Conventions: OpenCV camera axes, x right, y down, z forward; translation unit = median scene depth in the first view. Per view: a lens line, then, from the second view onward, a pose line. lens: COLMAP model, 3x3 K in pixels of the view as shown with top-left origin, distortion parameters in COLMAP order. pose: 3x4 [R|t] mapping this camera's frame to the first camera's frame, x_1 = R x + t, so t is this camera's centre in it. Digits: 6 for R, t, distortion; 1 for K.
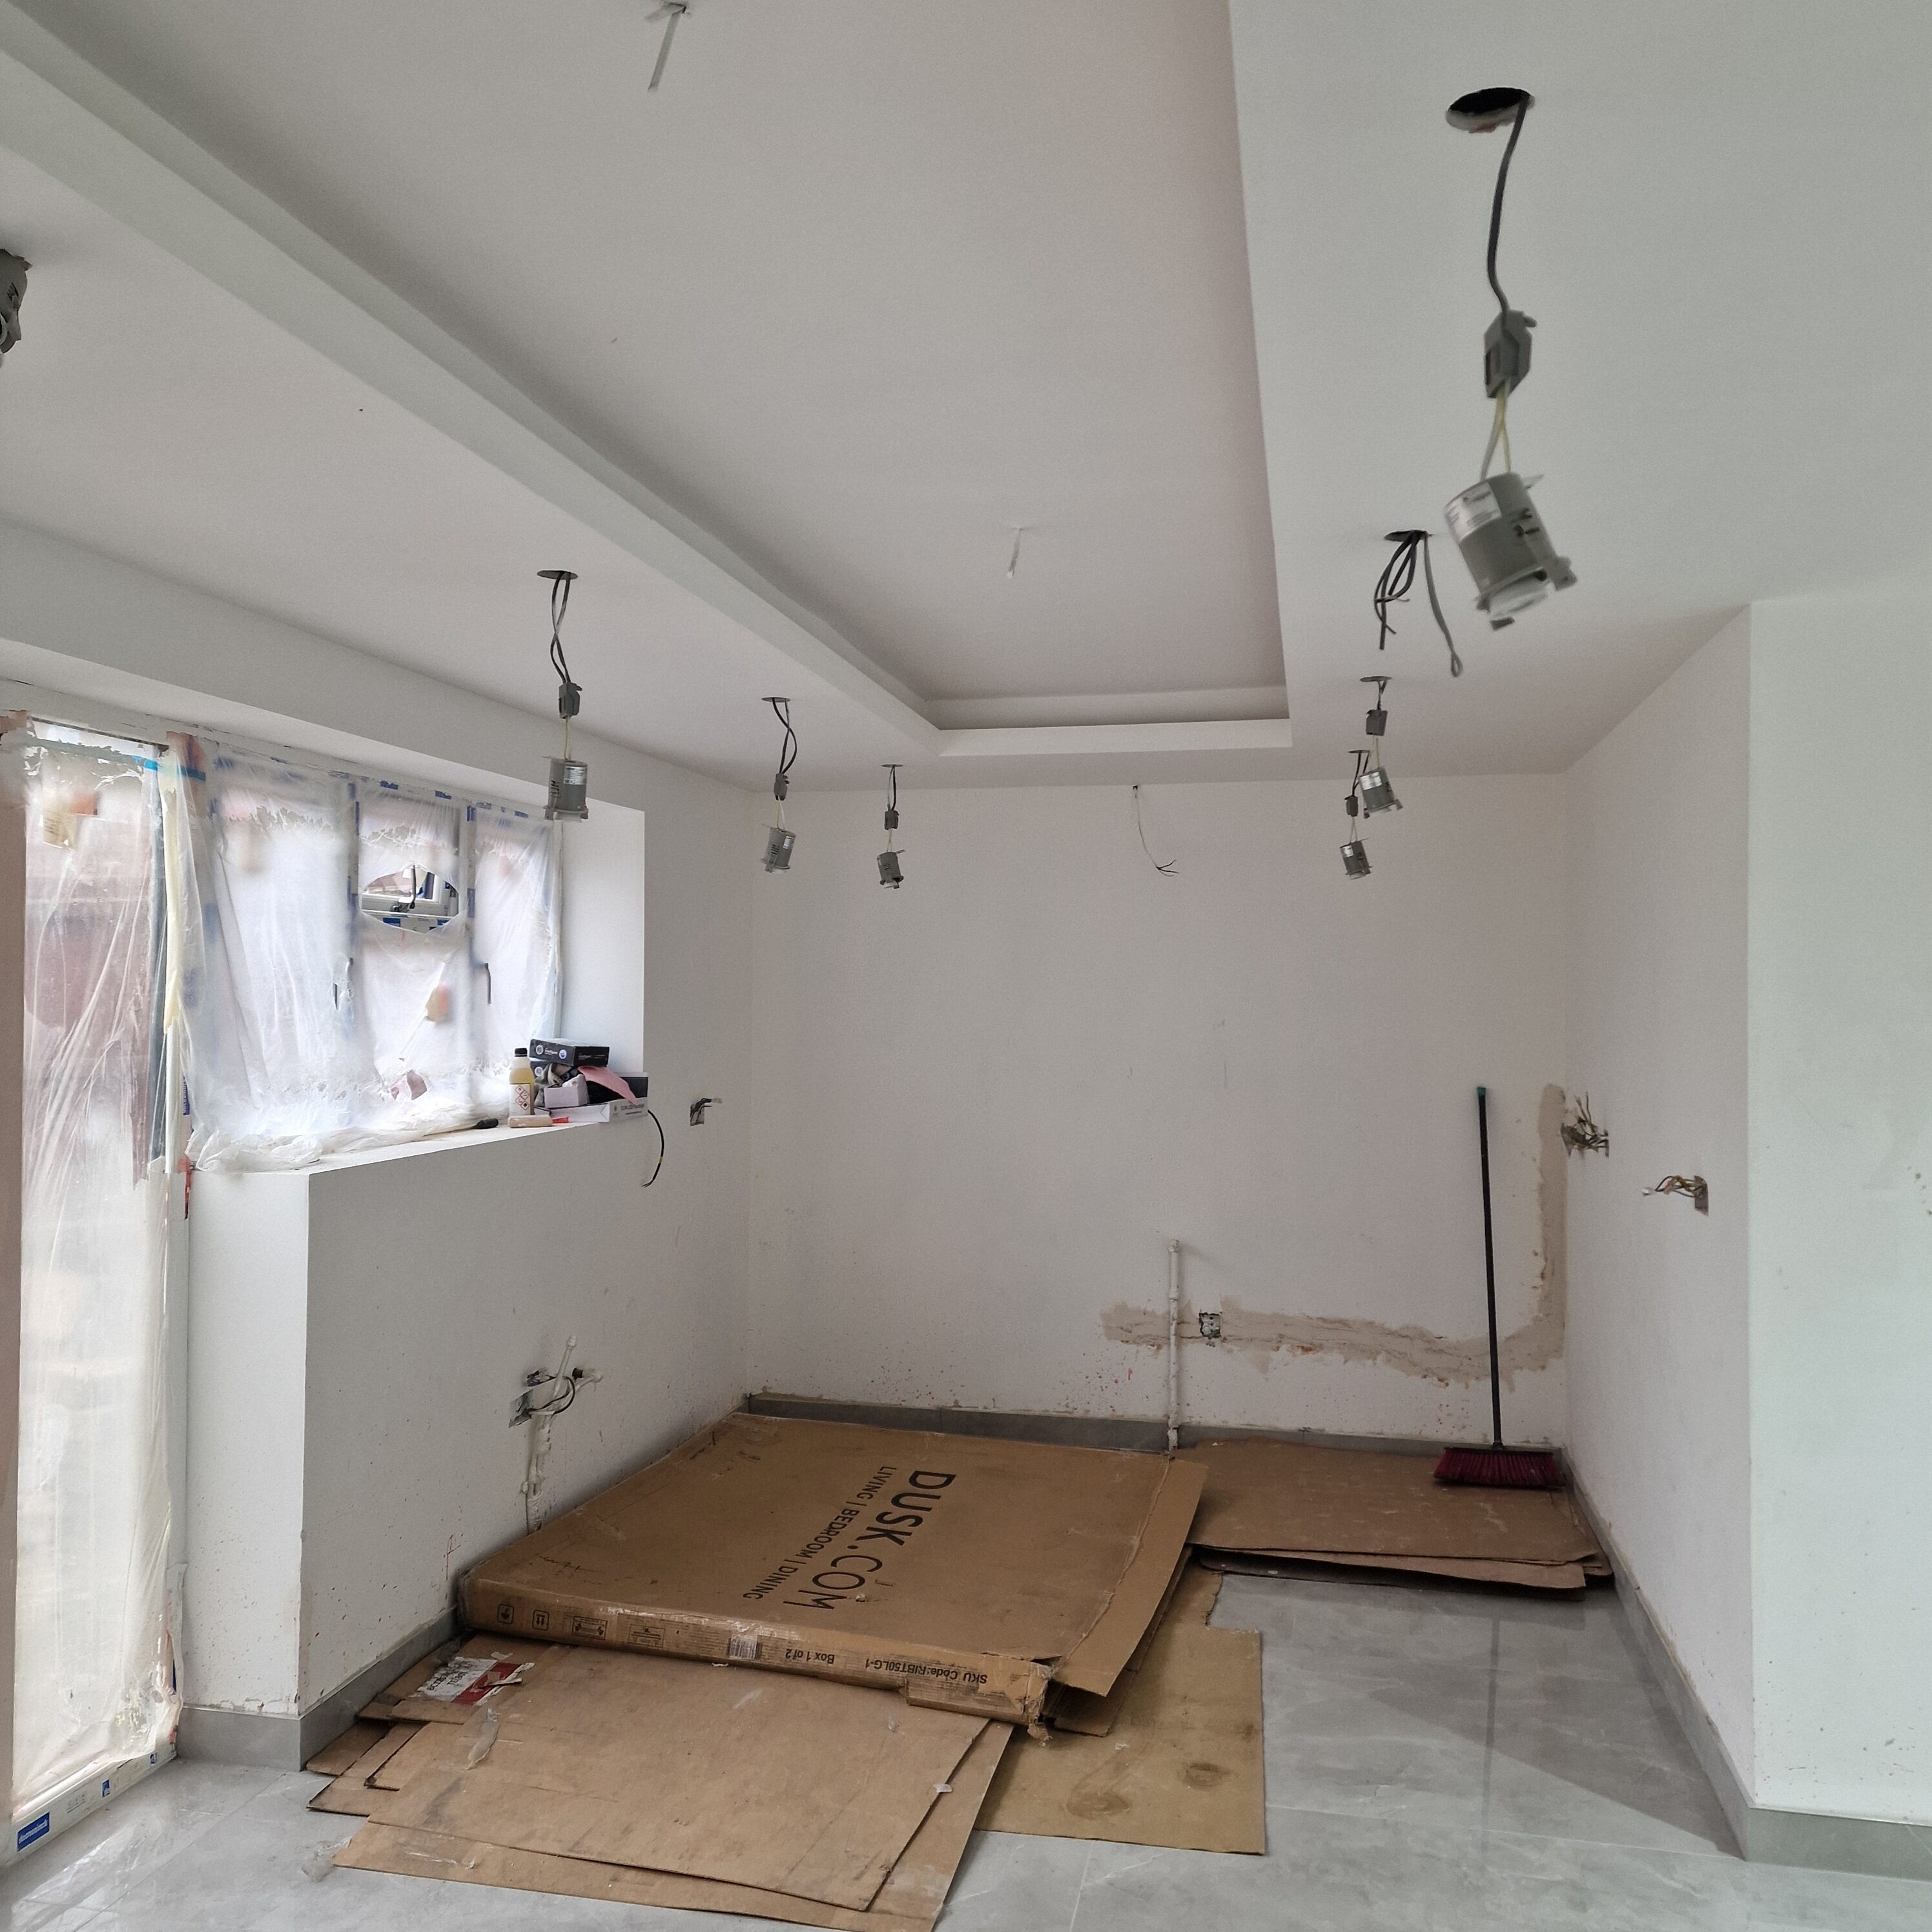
lens RADIAL K [[1698.5, 0, 977.6], [0, 1698.5, 985.8], [0, 0, 1]] dist [0.083992, -0.110128]
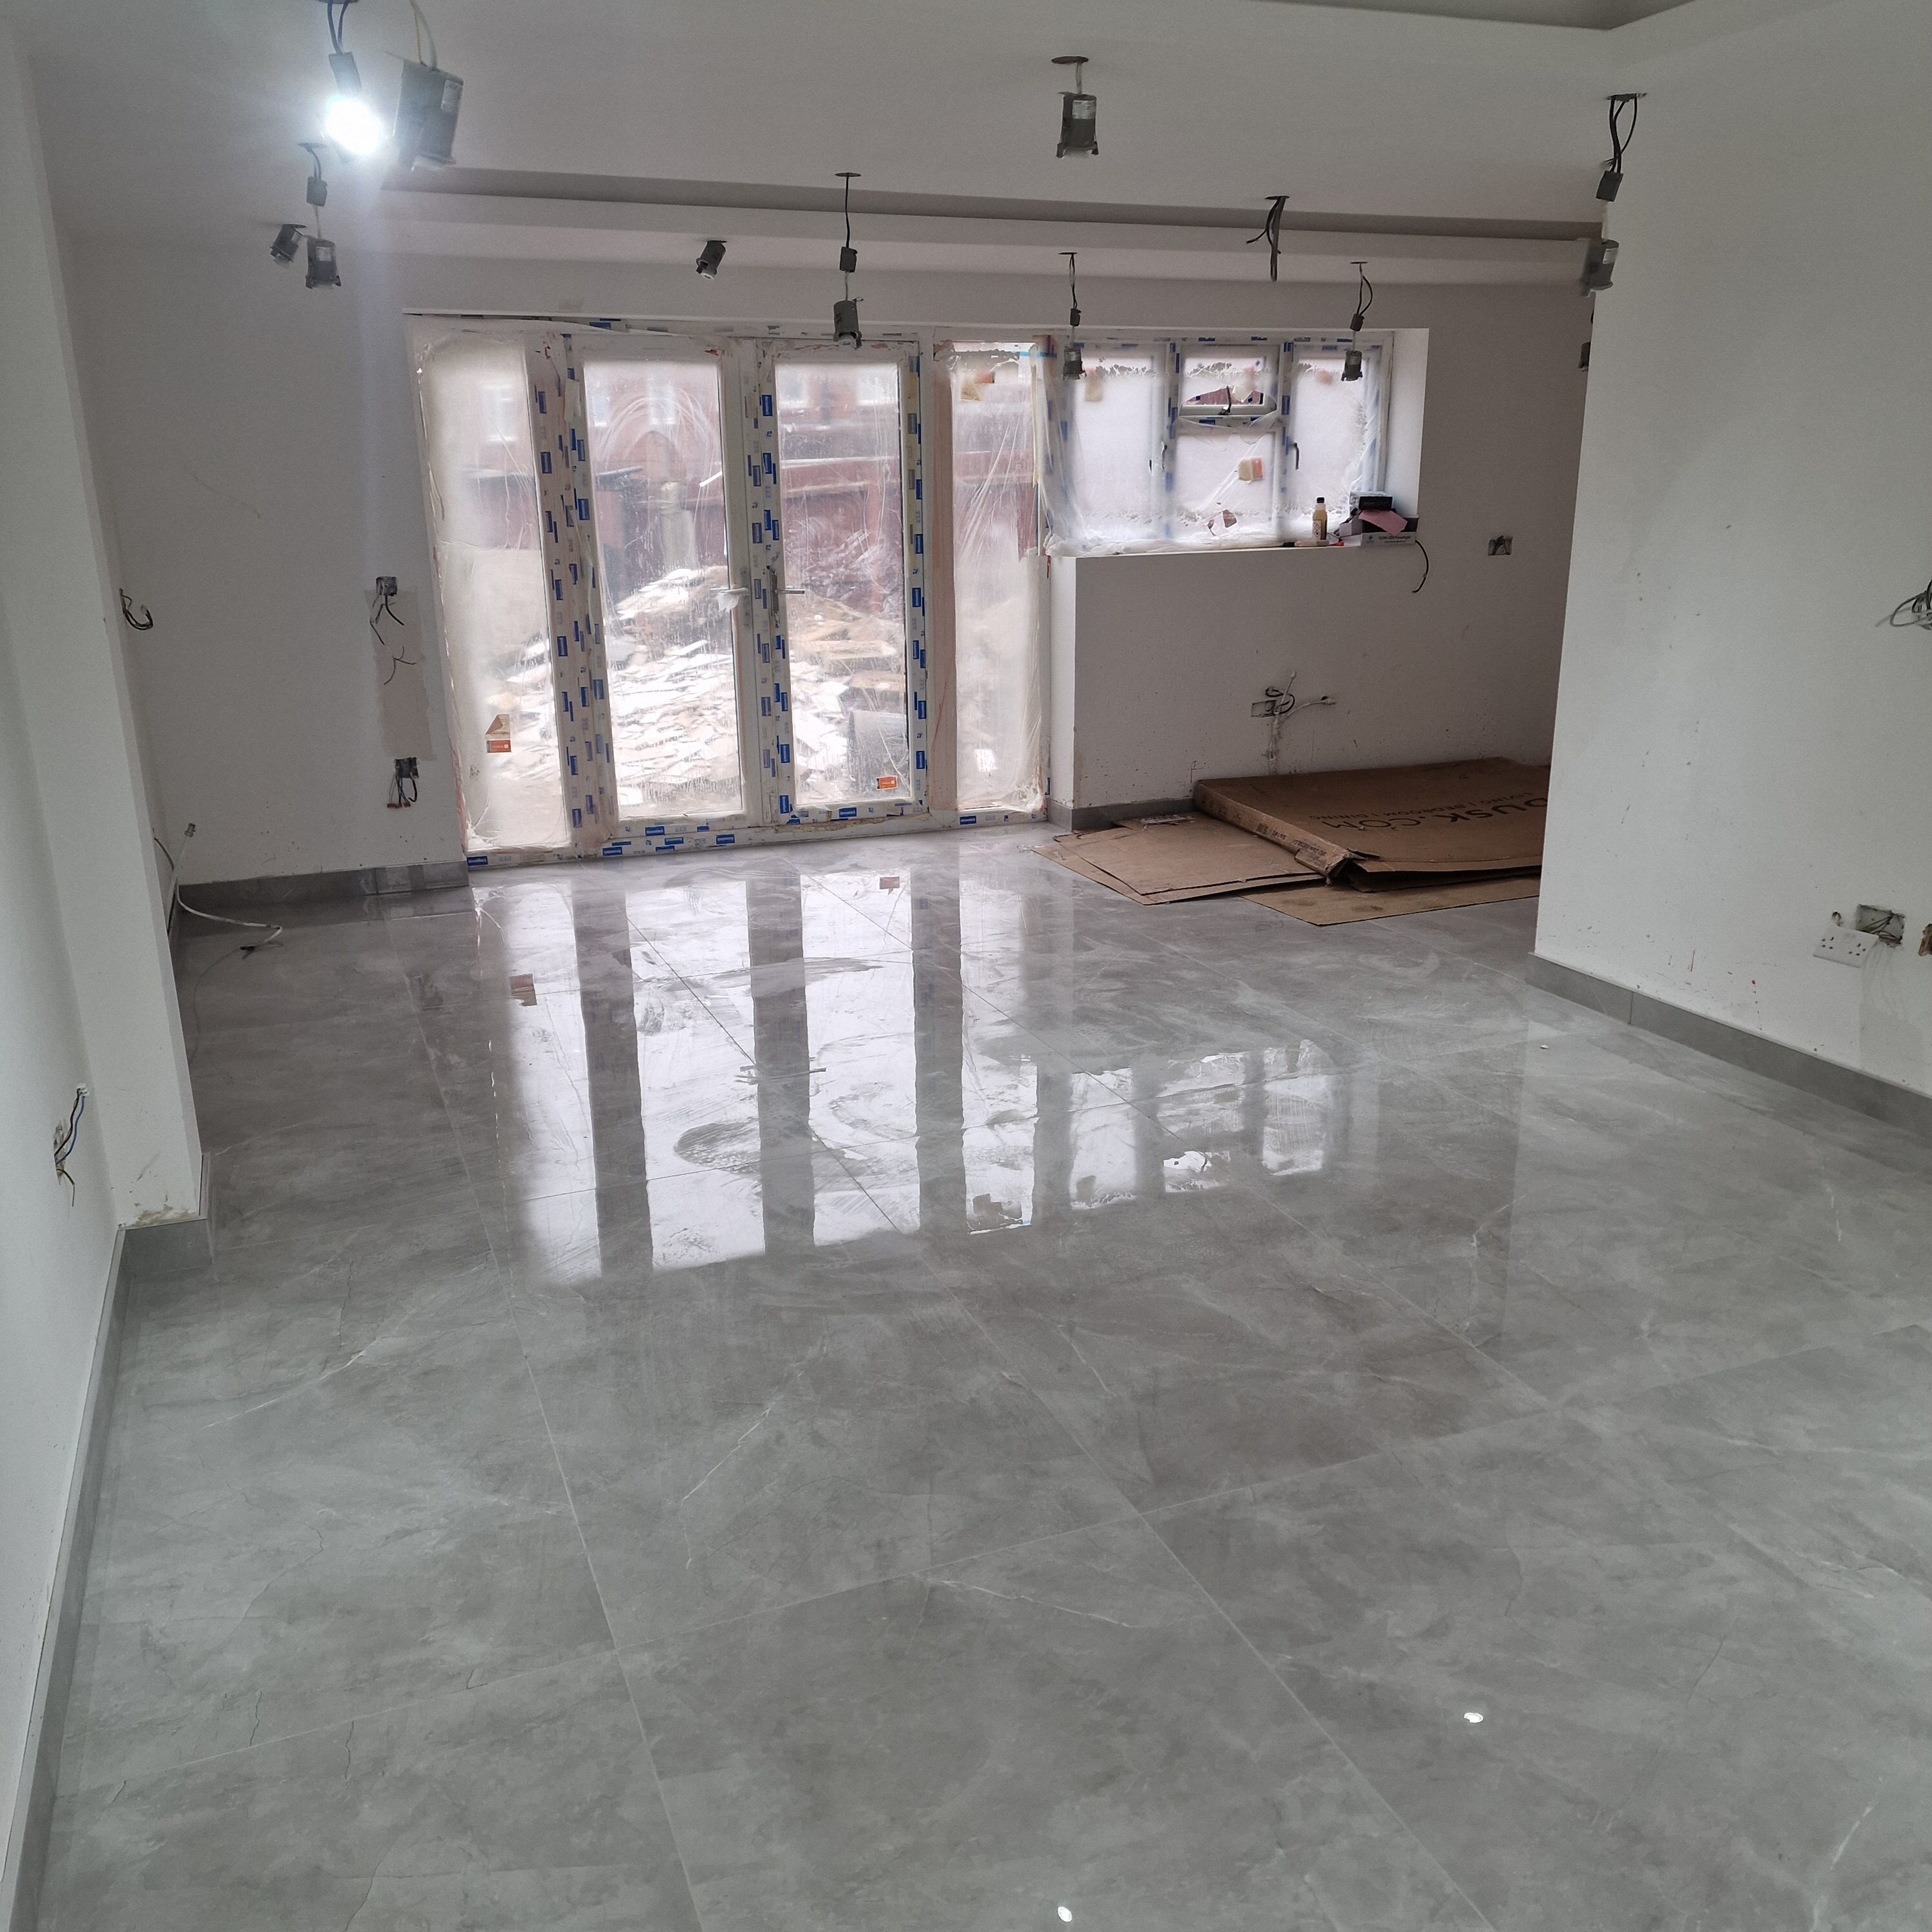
lens RADIAL K [[1698.5, 0, 977.6], [0, 1698.5, 985.8], [0, 0, 1]] dist [0.083992, -0.110128]
pose [[0.566285, 0.224510, -0.793043, 1.139168], [0.020814, 0.957984, 0.286067, 0.009954], [0.823947, -0.178502, 0.537818, -0.275339]]
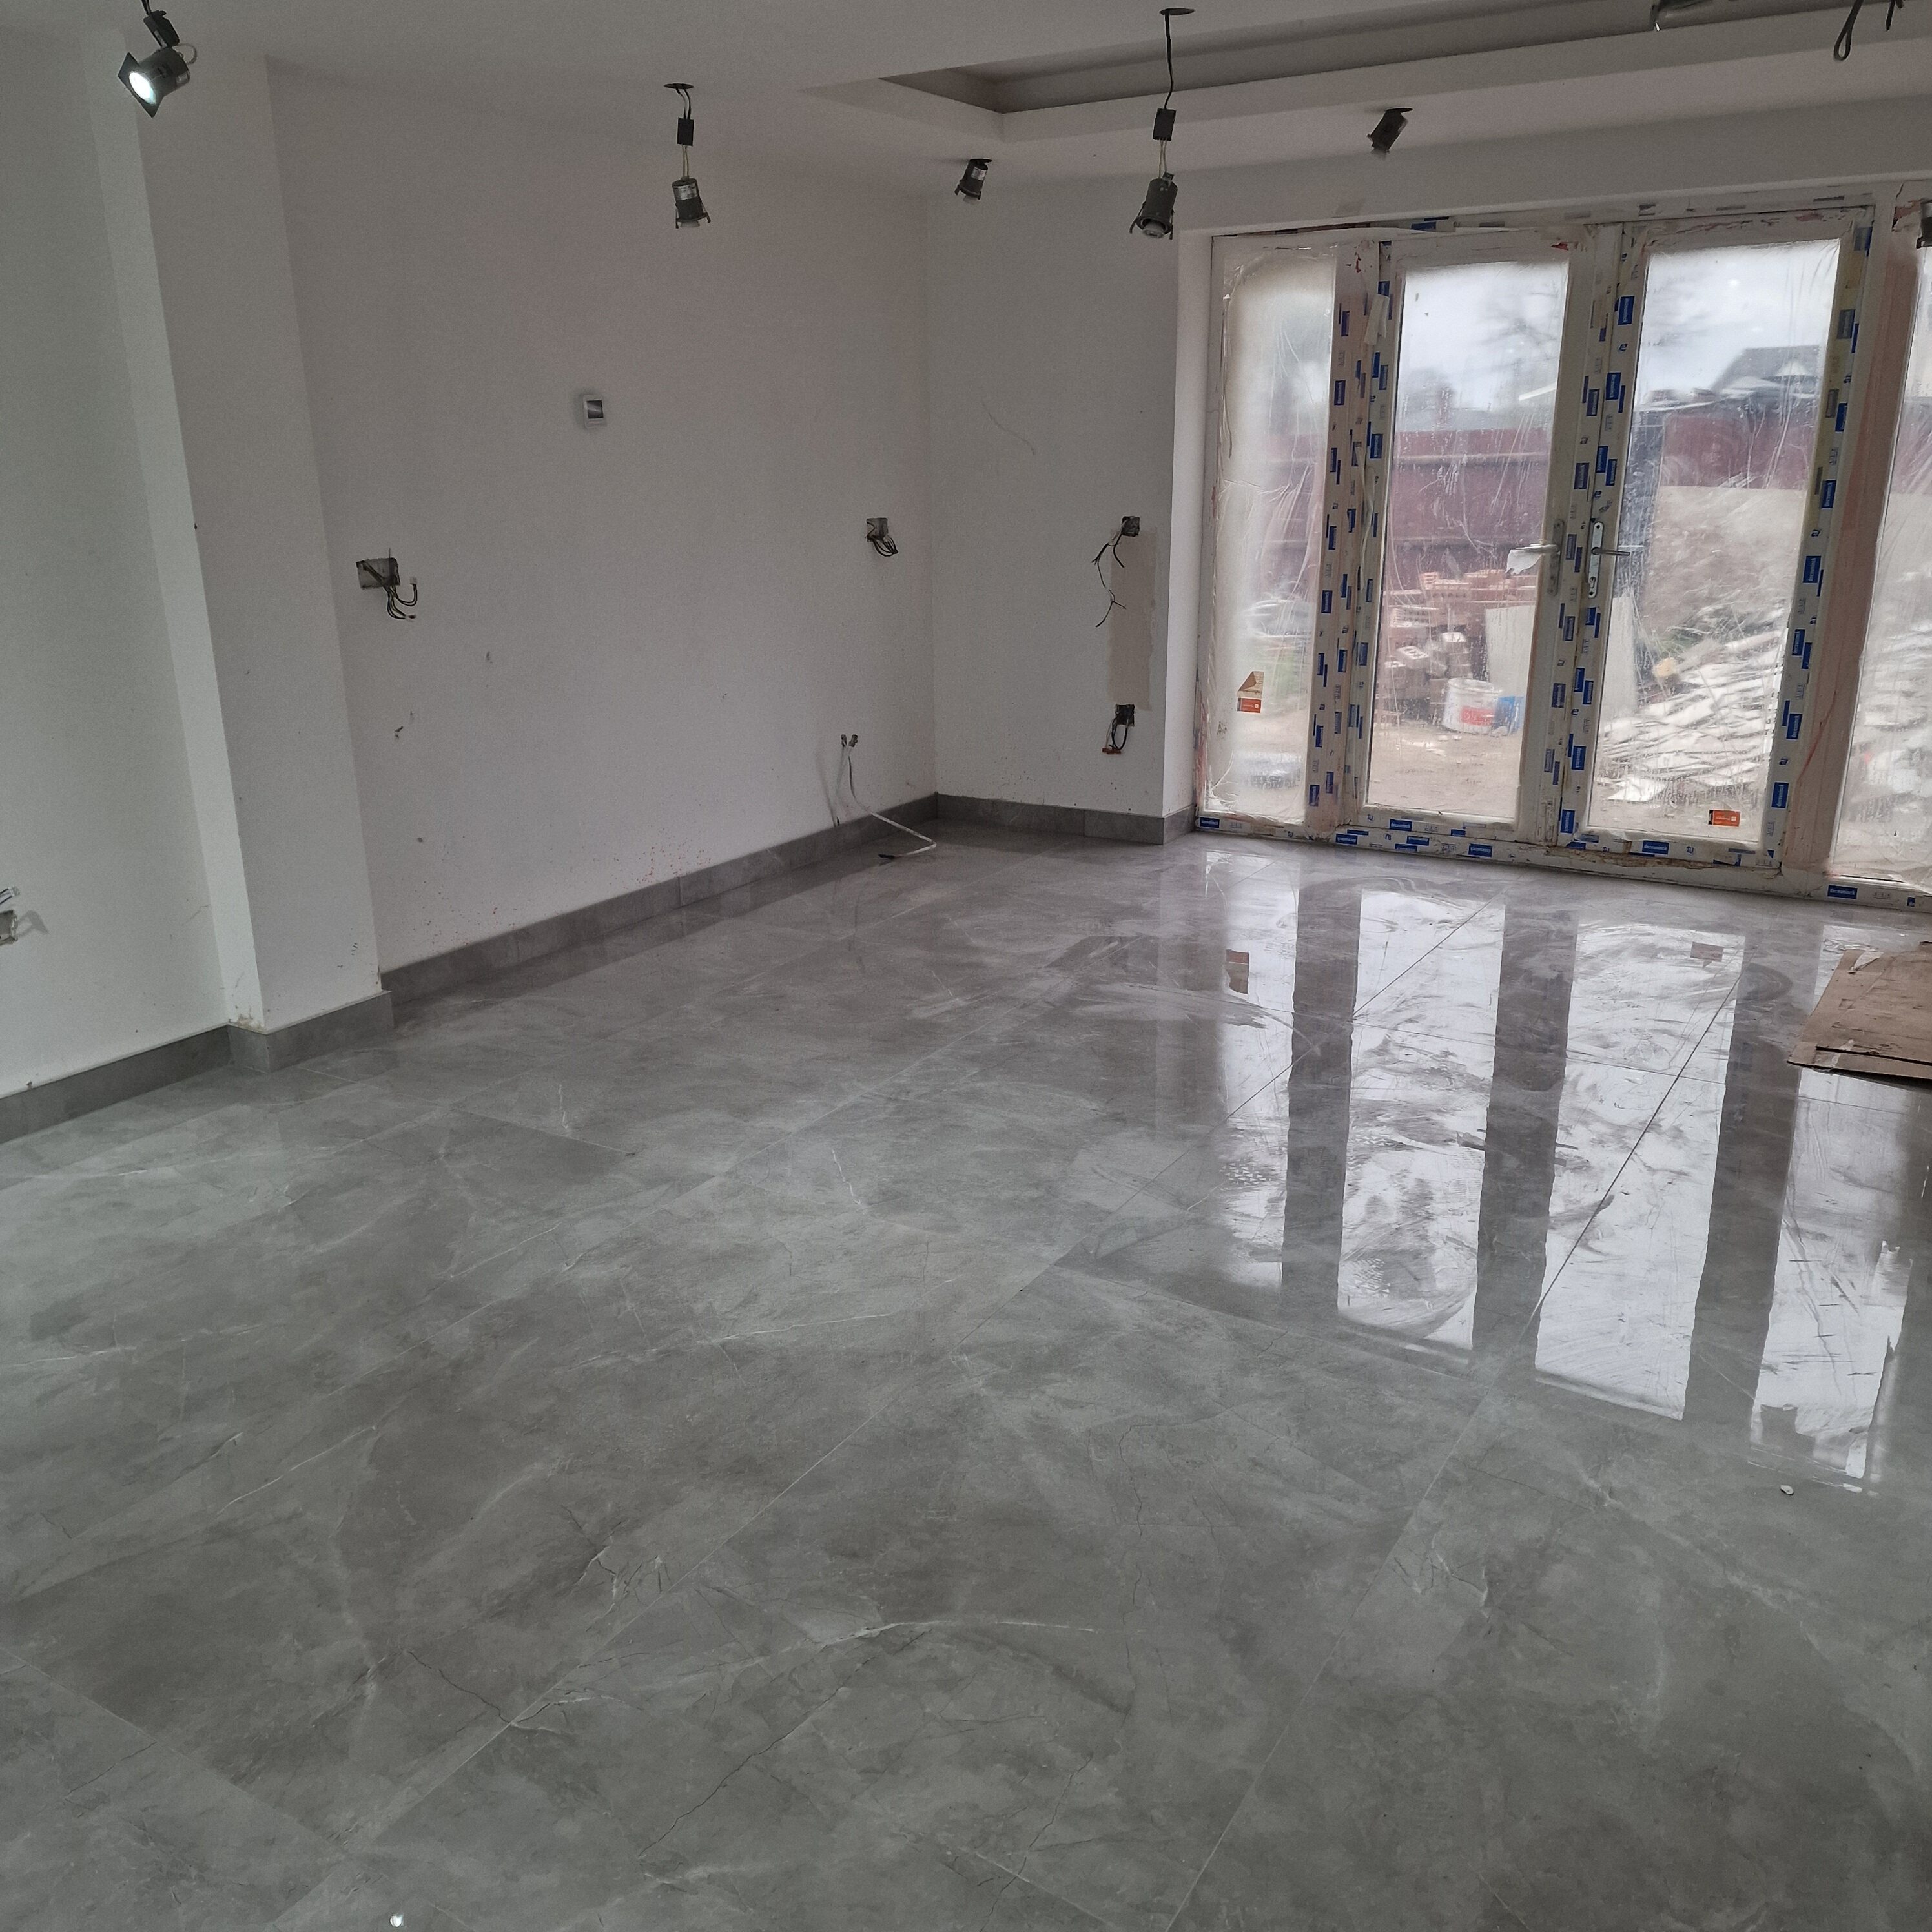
lens RADIAL K [[1698.5, 0, 977.6], [0, 1698.5, 985.8], [0, 0, 1]] dist [0.083992, -0.110128]
pose [[-0.329694, 0.288321, -0.898985, 1.042048], [0.019830, 0.954130, 0.298735, 0.030127], [0.943880, 0.080664, -0.320288, 0.571948]]
